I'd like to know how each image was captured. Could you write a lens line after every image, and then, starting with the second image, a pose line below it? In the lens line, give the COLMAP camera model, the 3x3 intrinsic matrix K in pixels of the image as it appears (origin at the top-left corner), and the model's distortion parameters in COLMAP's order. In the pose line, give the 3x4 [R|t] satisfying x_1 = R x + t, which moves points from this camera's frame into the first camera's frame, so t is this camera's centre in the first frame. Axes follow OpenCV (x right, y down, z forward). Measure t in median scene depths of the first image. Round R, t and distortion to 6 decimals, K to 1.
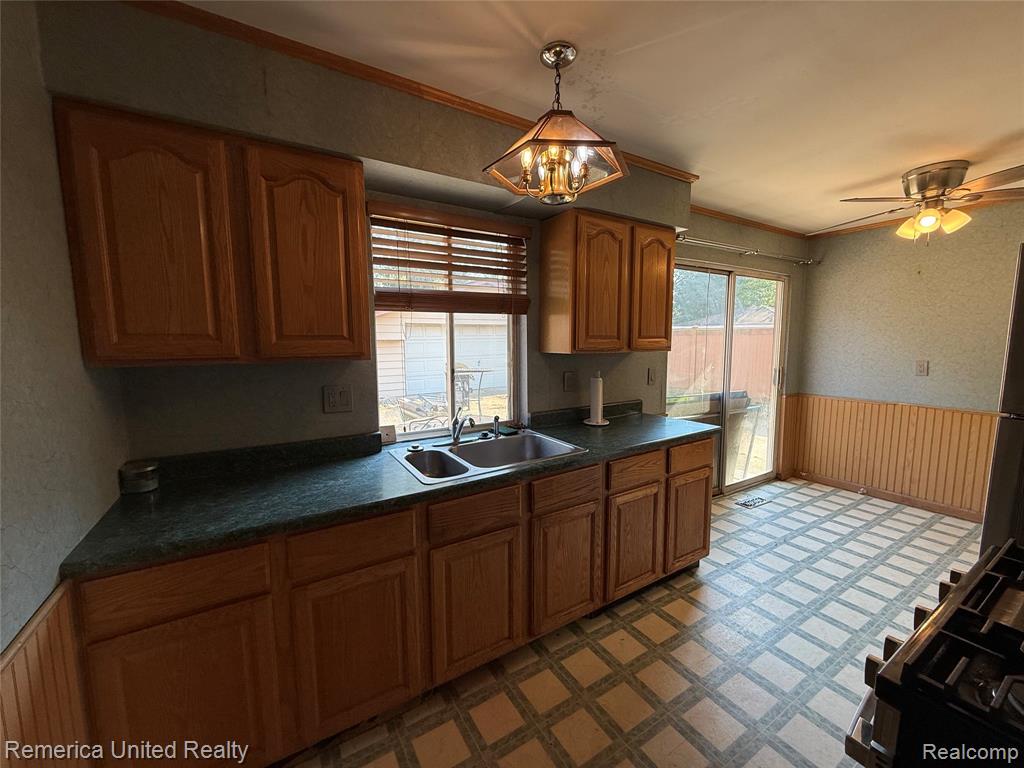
lens RADIAL K [[408.7, 0, 511.0], [0, 408.7, 382.9], [0, 0, 1]] dist [0.001267, 0.000111]
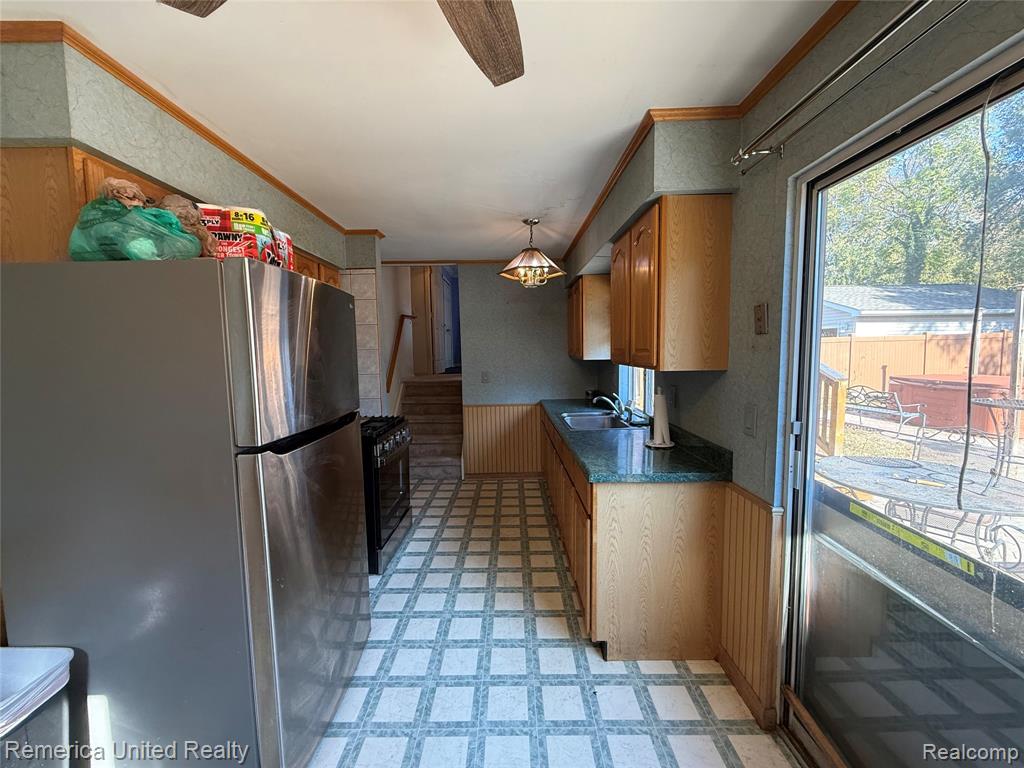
lens RADIAL K [[408.7, 0, 510.4], [0, 408.7, 384.4], [0, 0, 1]] dist [0.001267, 0.000111]
pose [[-0.526120, 0.086302, -0.846020, 1.735079], [-0.072406, 0.986679, 0.145679, -0.216719], [0.847322, 0.137901, -0.512863, 1.786259]]
